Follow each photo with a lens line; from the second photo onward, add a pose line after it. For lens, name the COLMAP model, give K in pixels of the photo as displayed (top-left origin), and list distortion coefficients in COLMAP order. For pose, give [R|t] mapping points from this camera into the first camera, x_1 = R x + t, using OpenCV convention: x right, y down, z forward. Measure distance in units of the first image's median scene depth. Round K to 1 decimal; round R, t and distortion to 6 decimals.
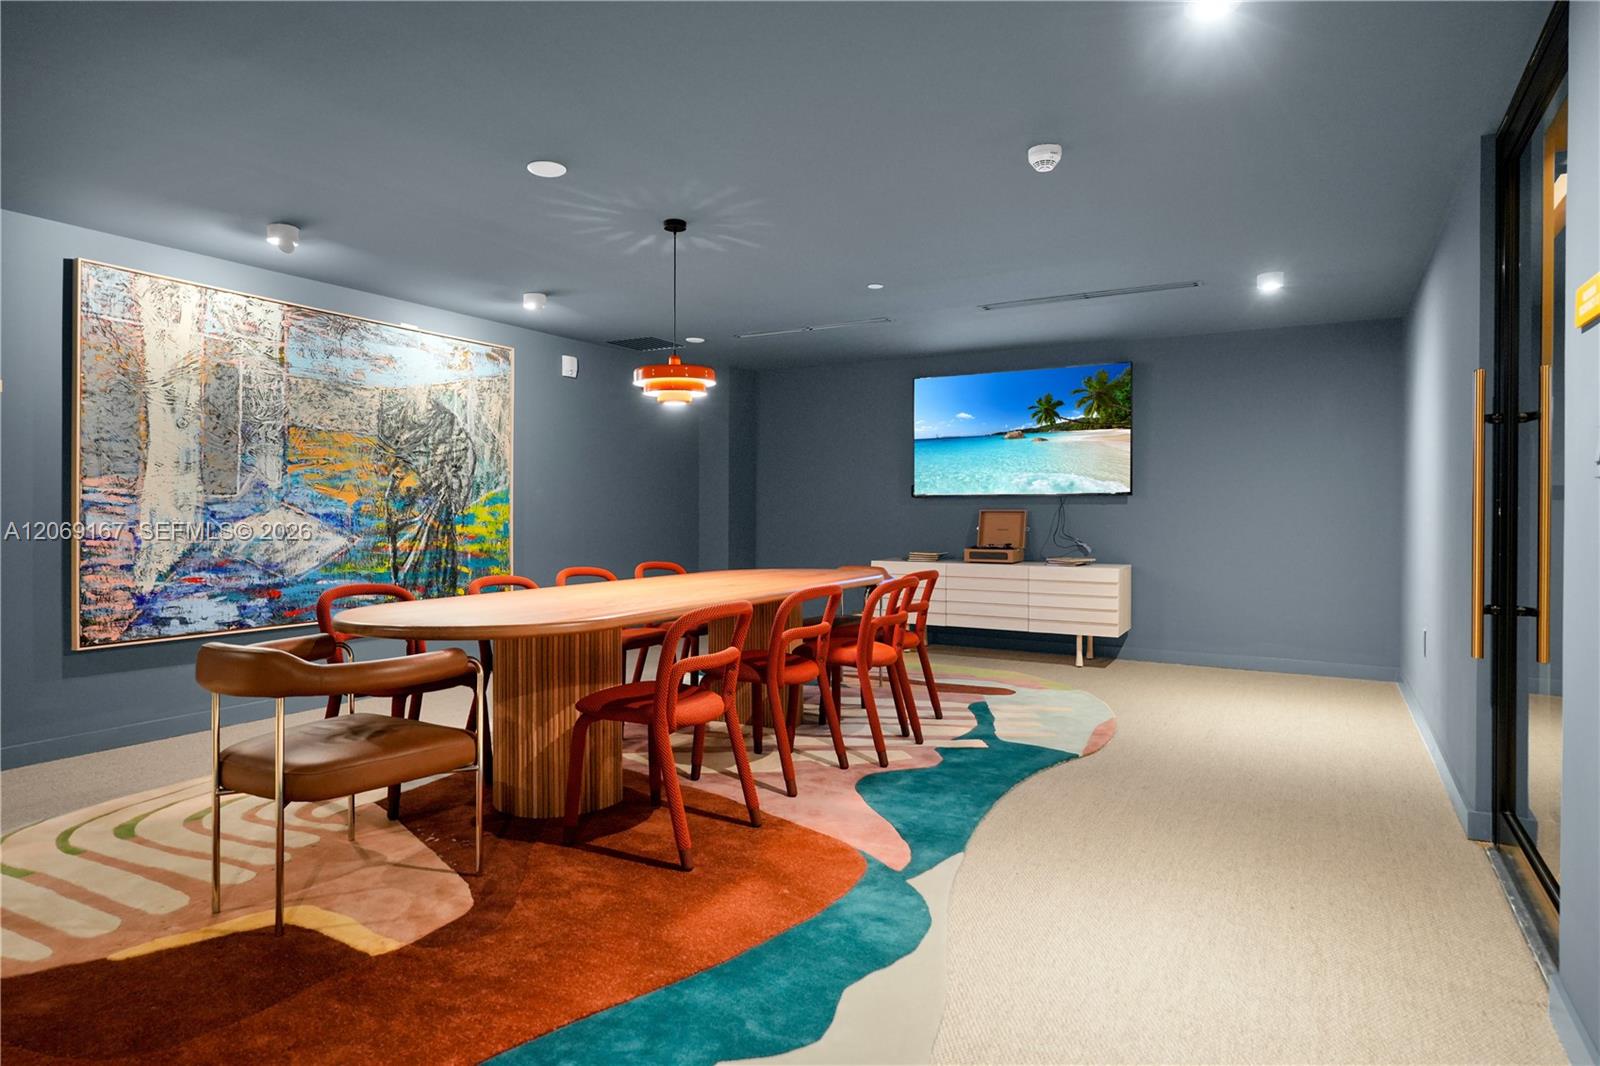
lens RADIAL K [[958.5, 0, 790.2], [0, 958.5, 518.1], [0, 0, 1]] dist [0.015566, 0.000059]
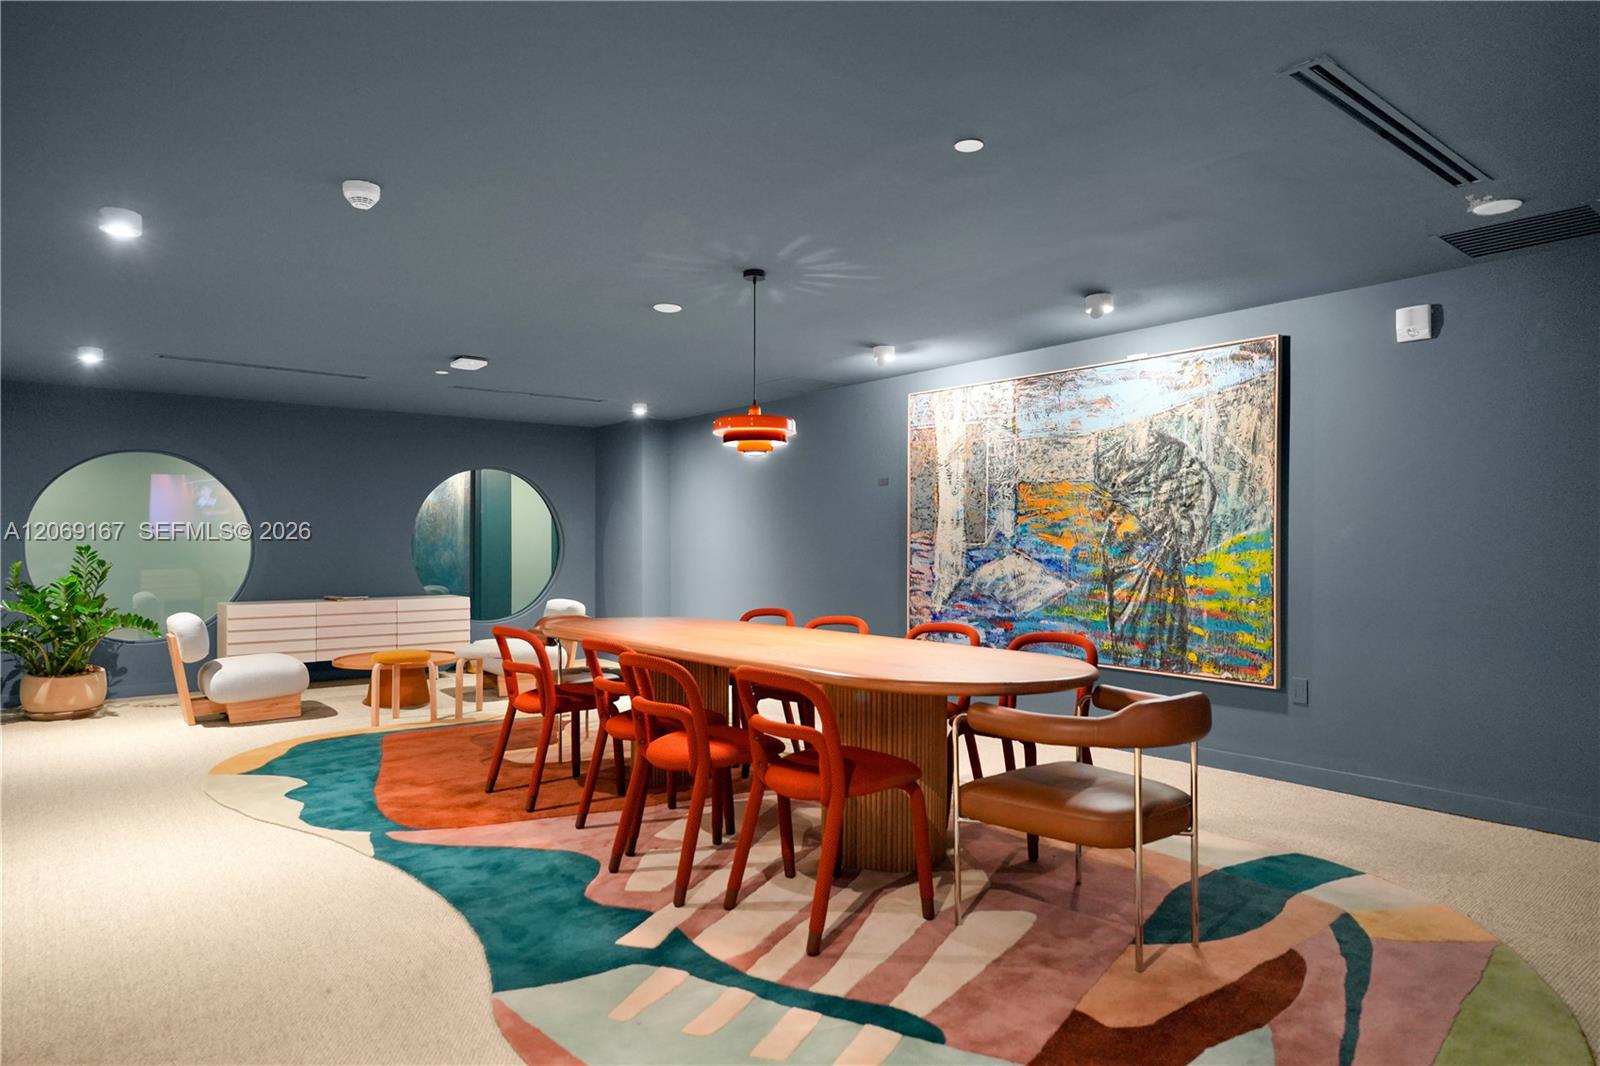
lens RADIAL K [[981.4, 0, 789.5], [0, 981.4, 544.1], [0, 0, 1]] dist [0.018661, 0.001234]
pose [[-0.387683, 0.000713, -0.921792, 0.629173], [-0.007920, 0.999960, 0.004104, -0.023077], [0.921759, 0.008892, -0.387662, 1.117654]]
